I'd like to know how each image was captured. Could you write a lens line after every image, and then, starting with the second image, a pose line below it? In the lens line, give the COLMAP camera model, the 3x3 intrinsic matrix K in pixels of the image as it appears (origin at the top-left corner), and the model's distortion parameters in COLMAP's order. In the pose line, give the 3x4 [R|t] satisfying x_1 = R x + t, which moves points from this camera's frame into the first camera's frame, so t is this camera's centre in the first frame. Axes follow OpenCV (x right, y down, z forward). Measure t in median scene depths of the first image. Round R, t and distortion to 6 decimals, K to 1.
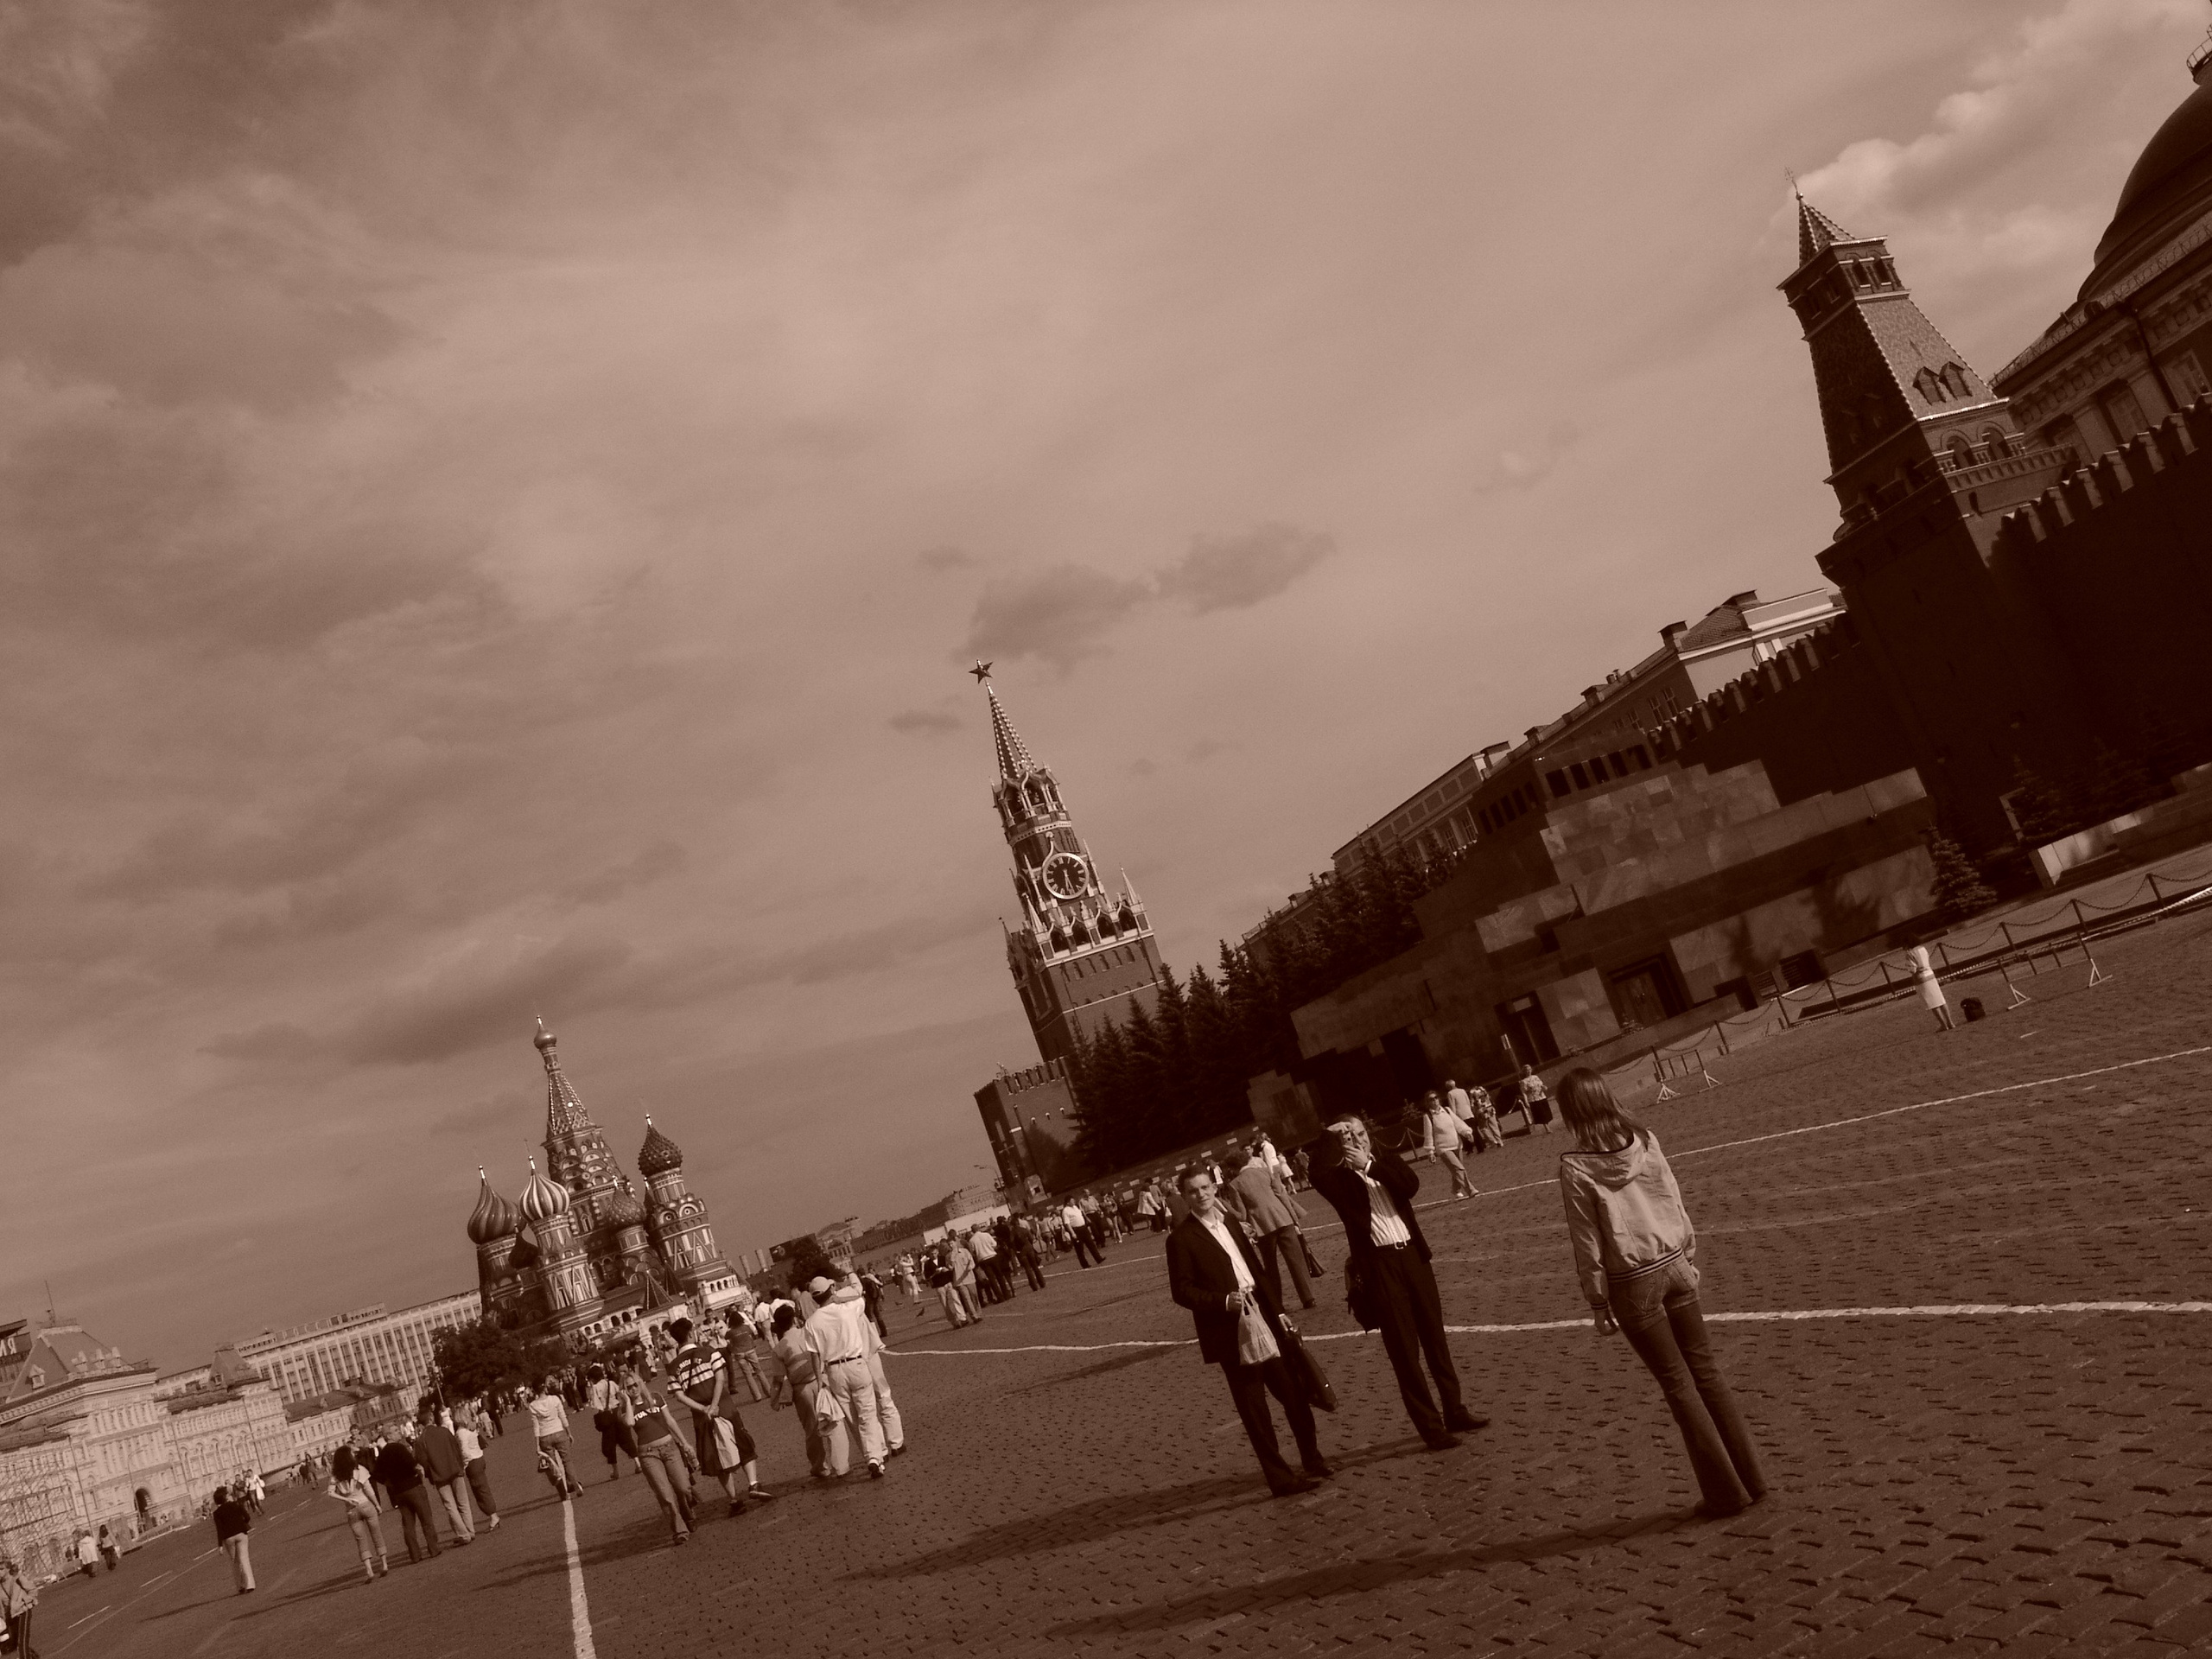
lens RADIAL K [[1845.7, 0, 1106.0], [0, 1845.7, 829.5], [0, 0, 1]] dist [-0.159068, 0.148444]
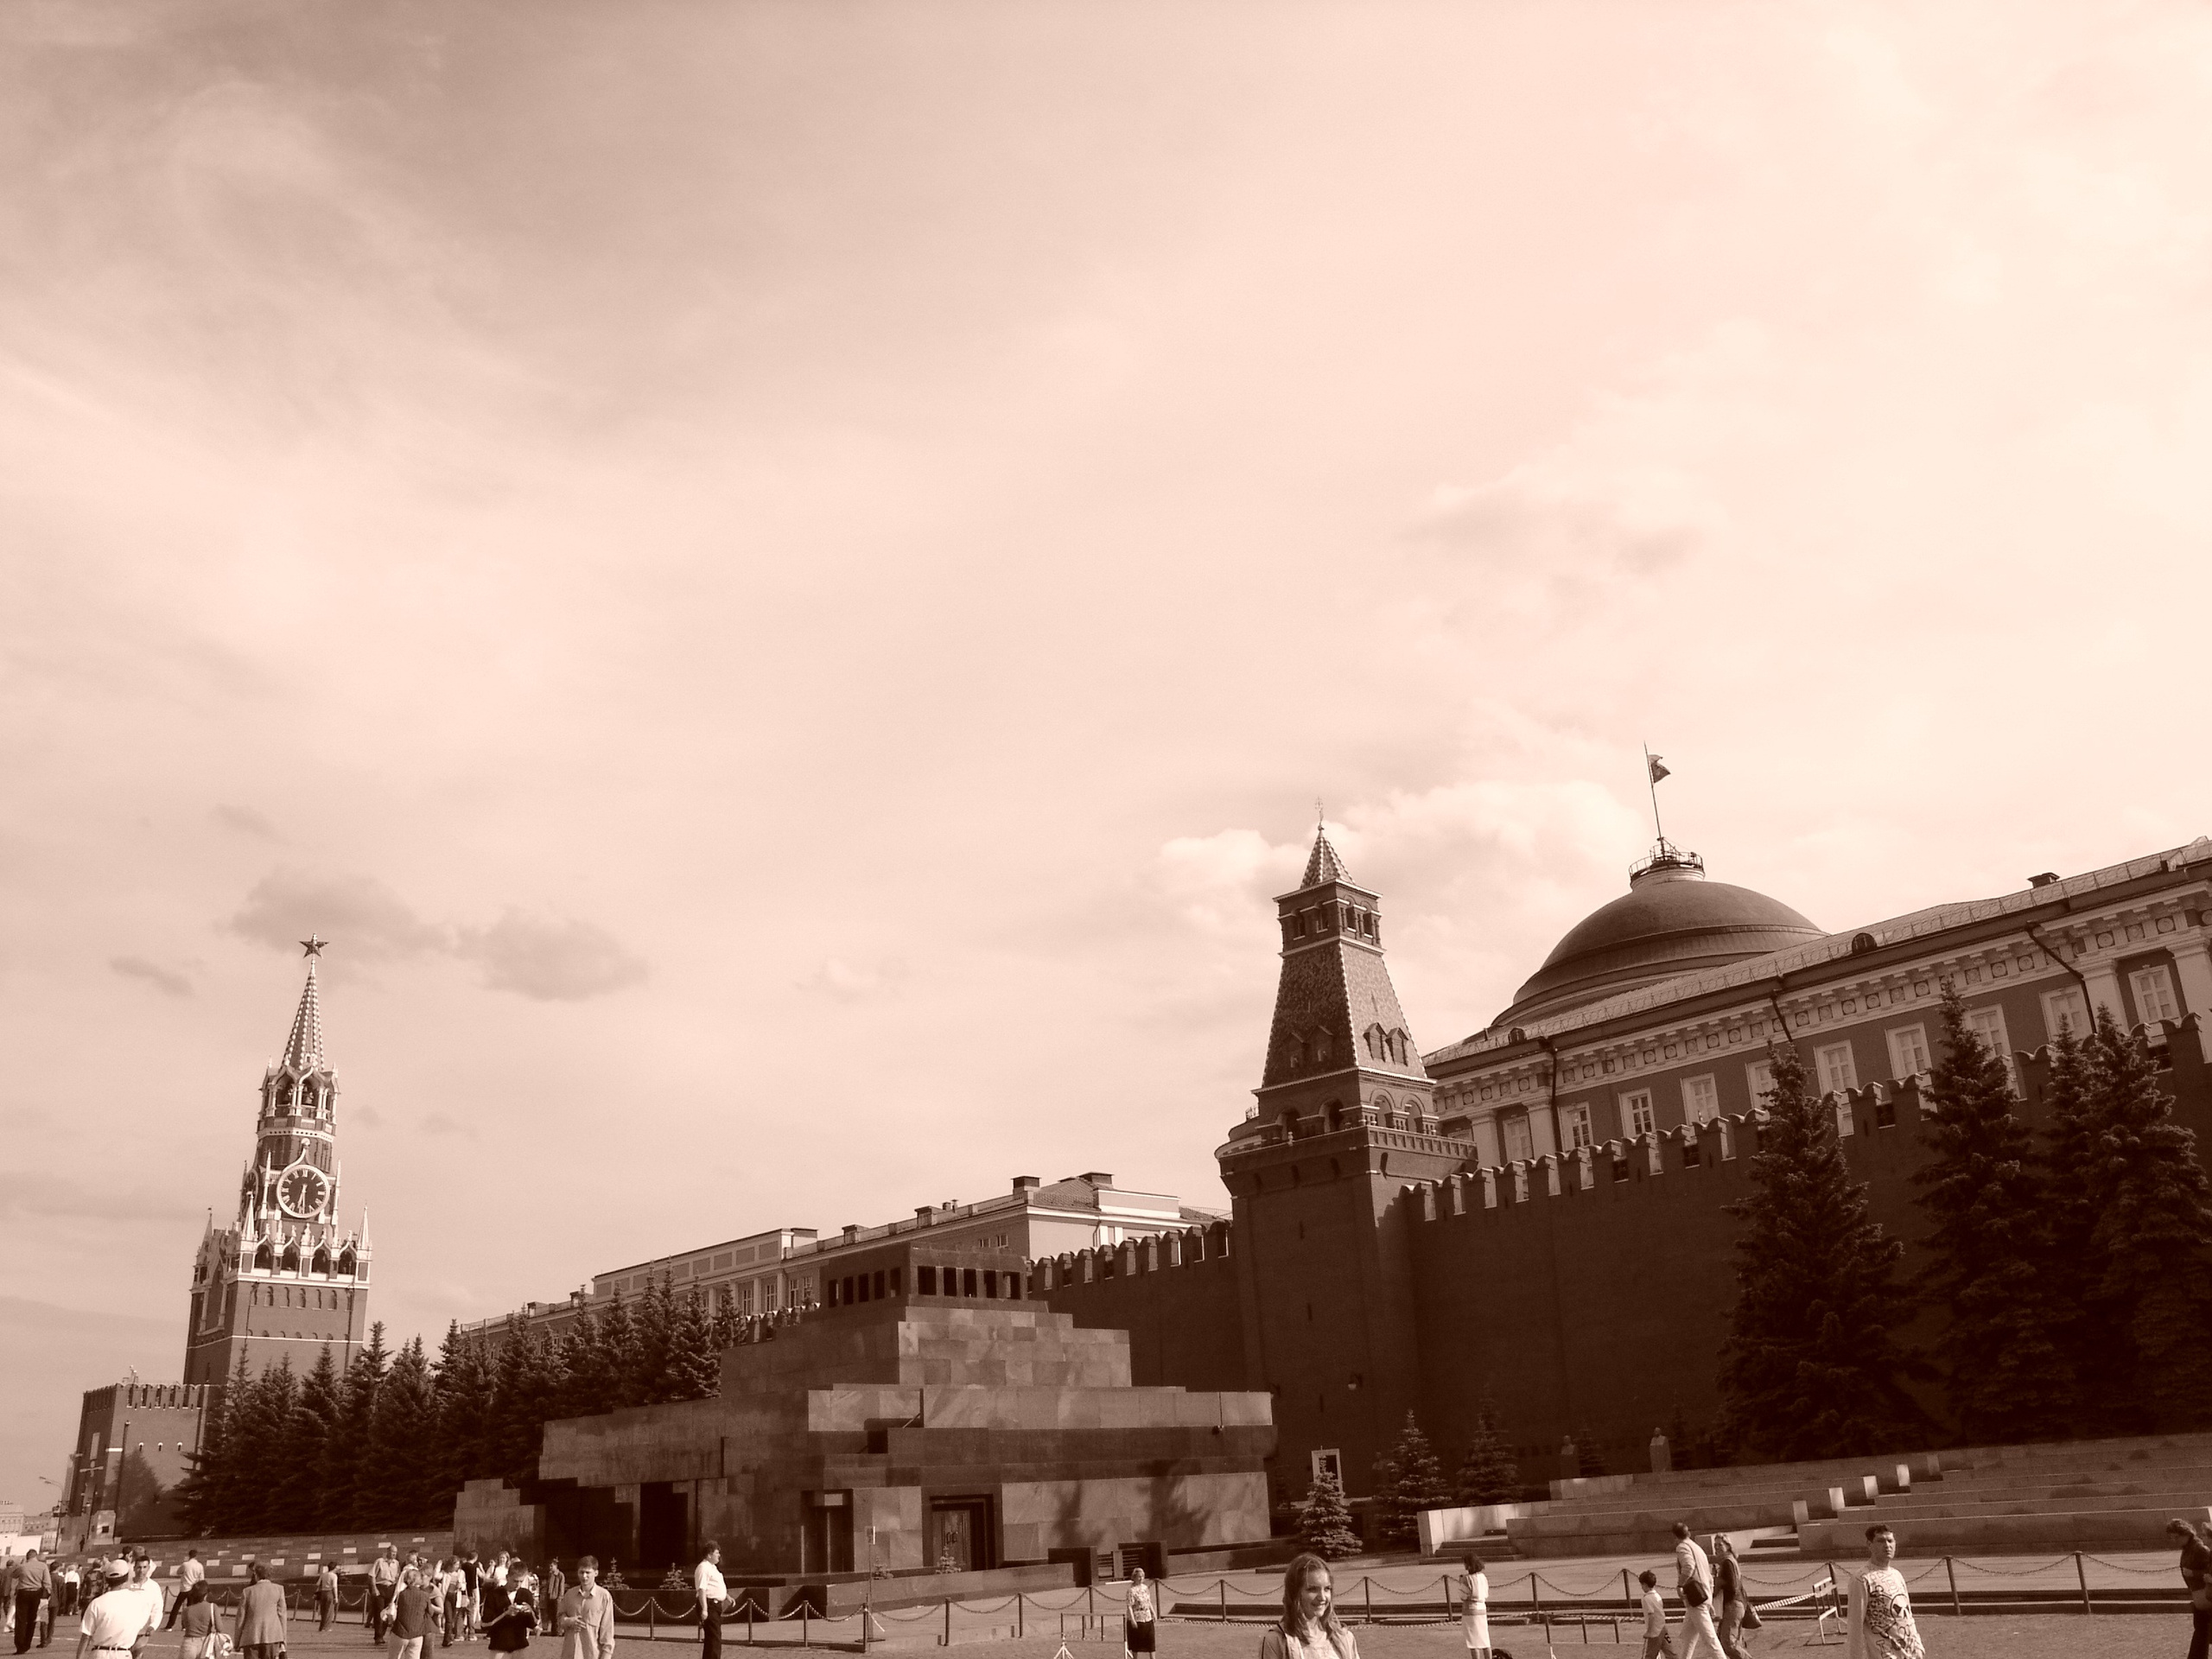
lens RADIAL K [[1845.7, 0, 1106.0], [0, 1845.7, 829.5], [0, 0, 1]] dist [-0.159068, 0.148444]
pose [[0.859264, 0.421828, 0.289356, -0.019237], [-0.332417, 0.890409, -0.310918, 0.014414], [-0.388799, 0.170974, 0.905320, 0.044604]]
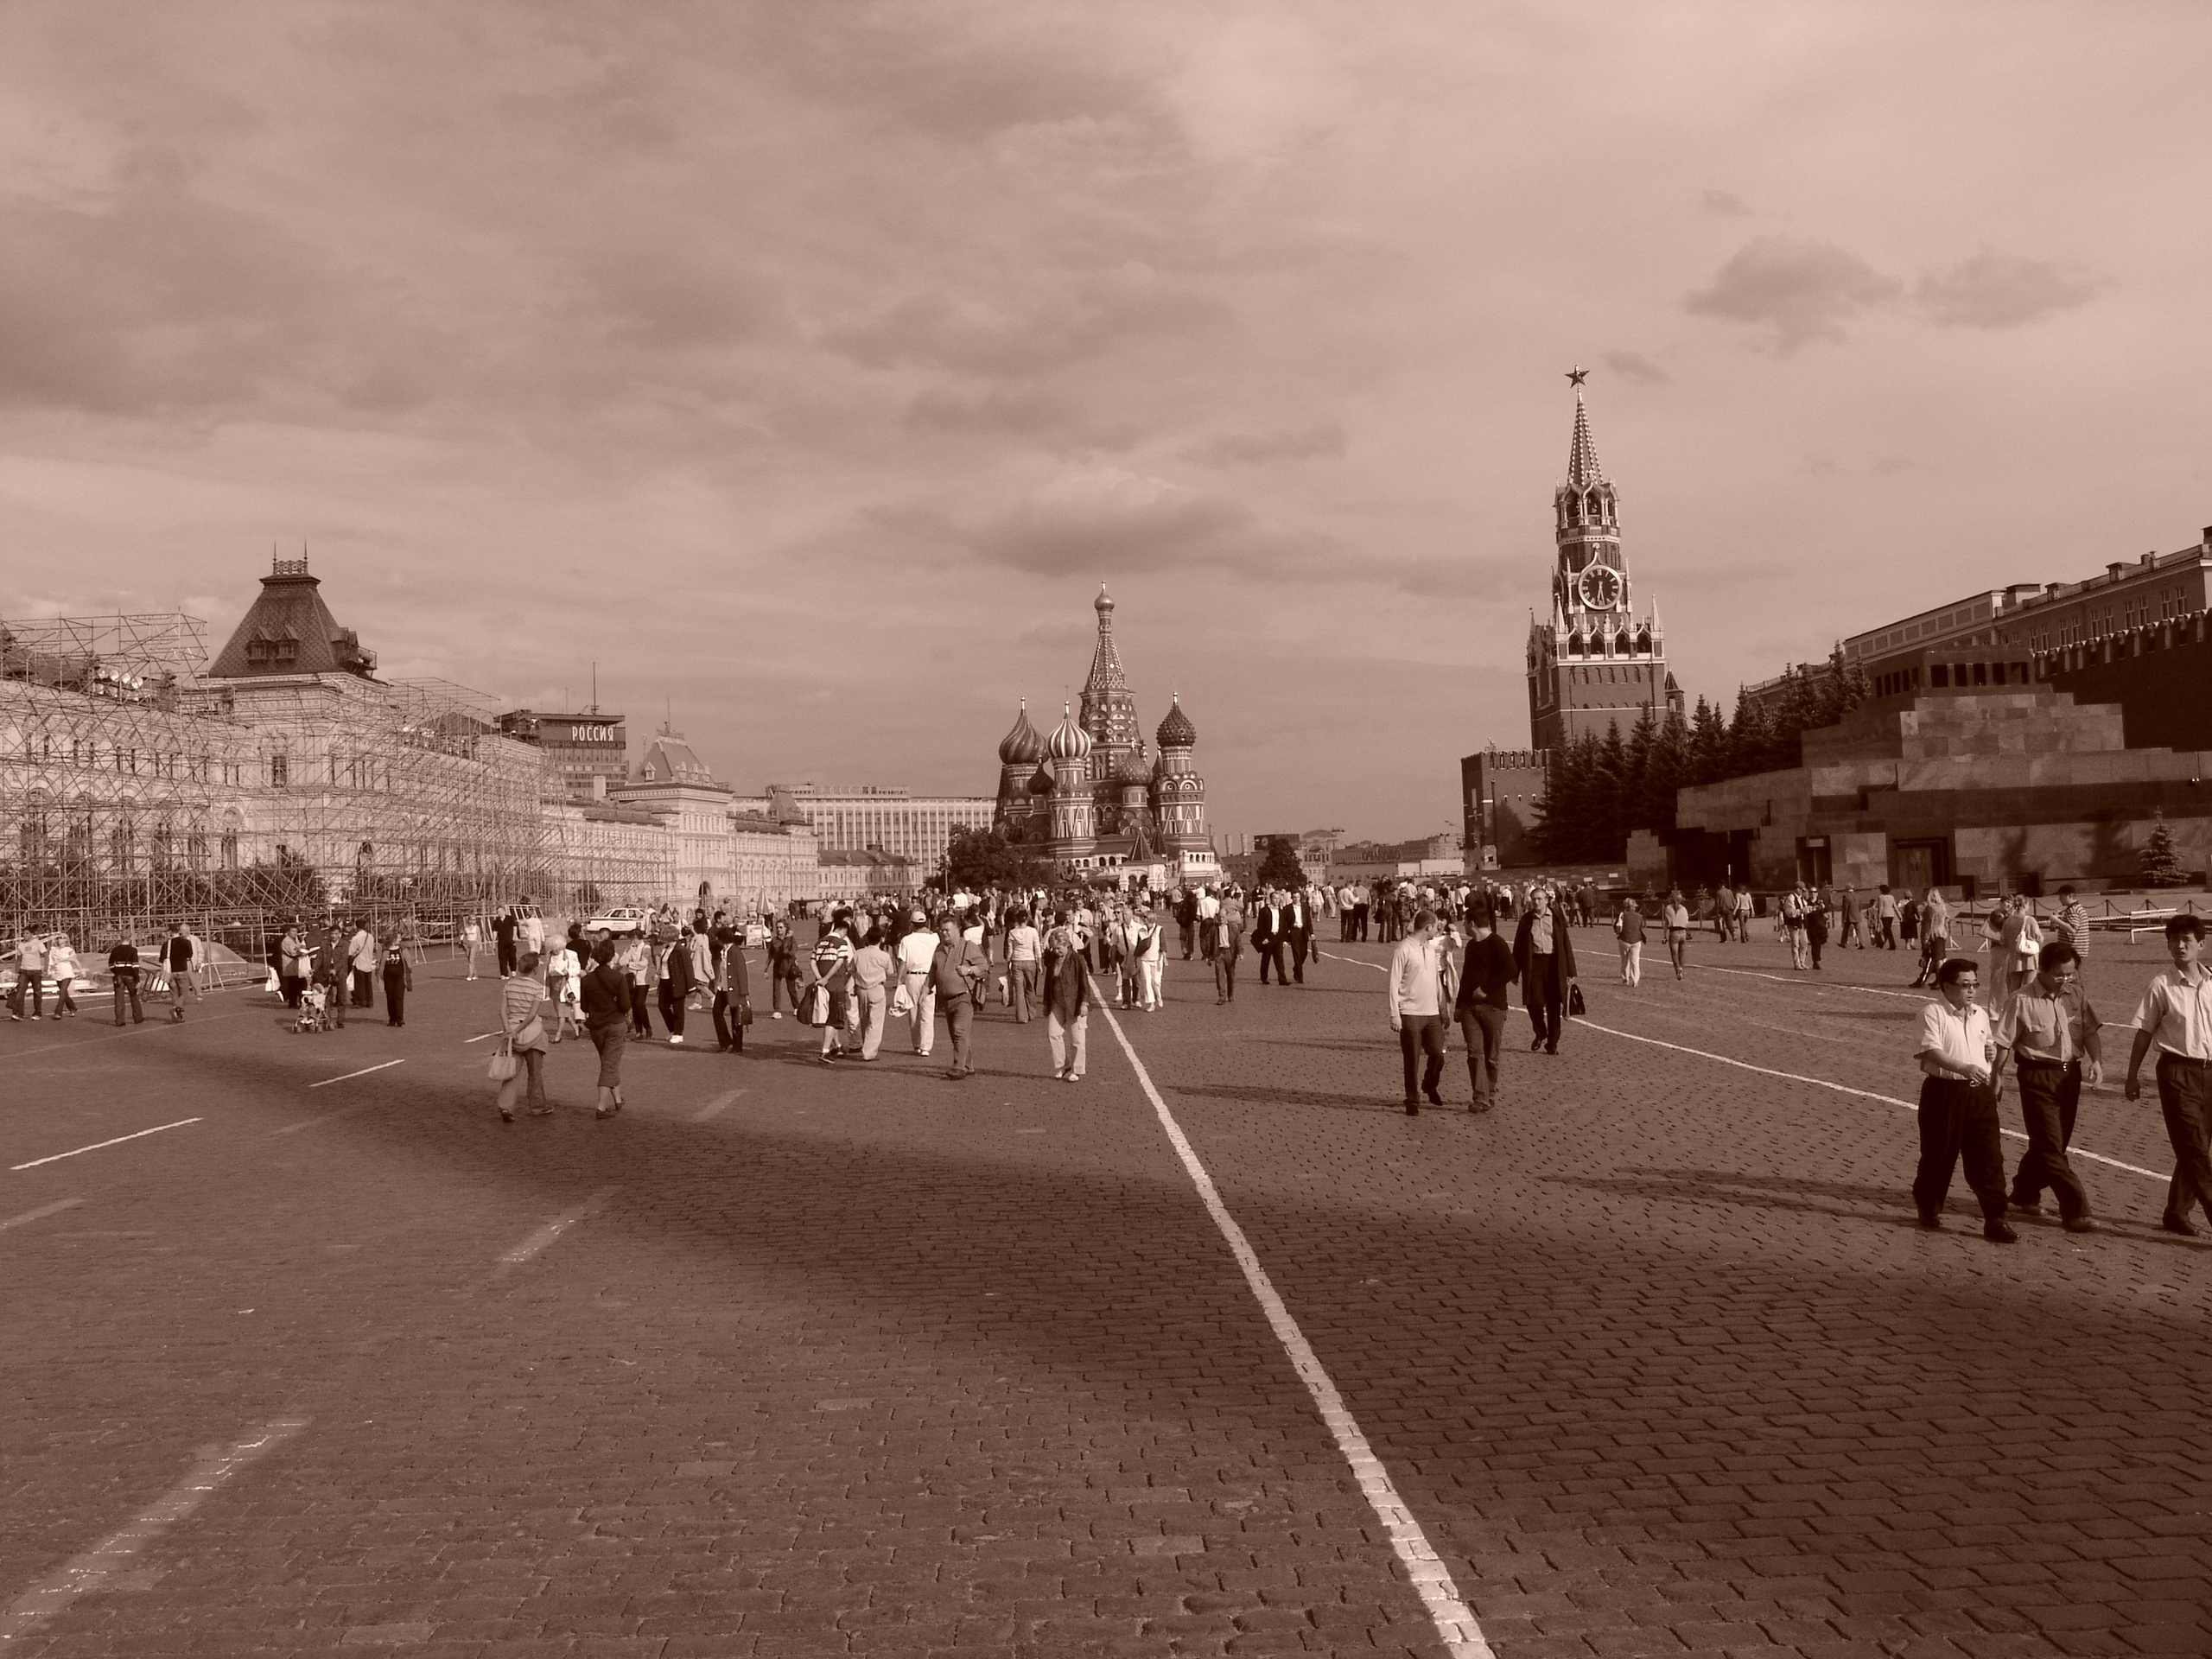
lens RADIAL K [[1845.7, 0, 1106.0], [0, 1845.7, 829.5], [0, 0, 1]] dist [-0.159068, 0.148444]
pose [[0.922656, 0.289720, -0.254495, 0.035384], [-0.230607, 0.943486, 0.238022, -0.042148], [0.309072, -0.160924, 0.937325, -0.147102]]
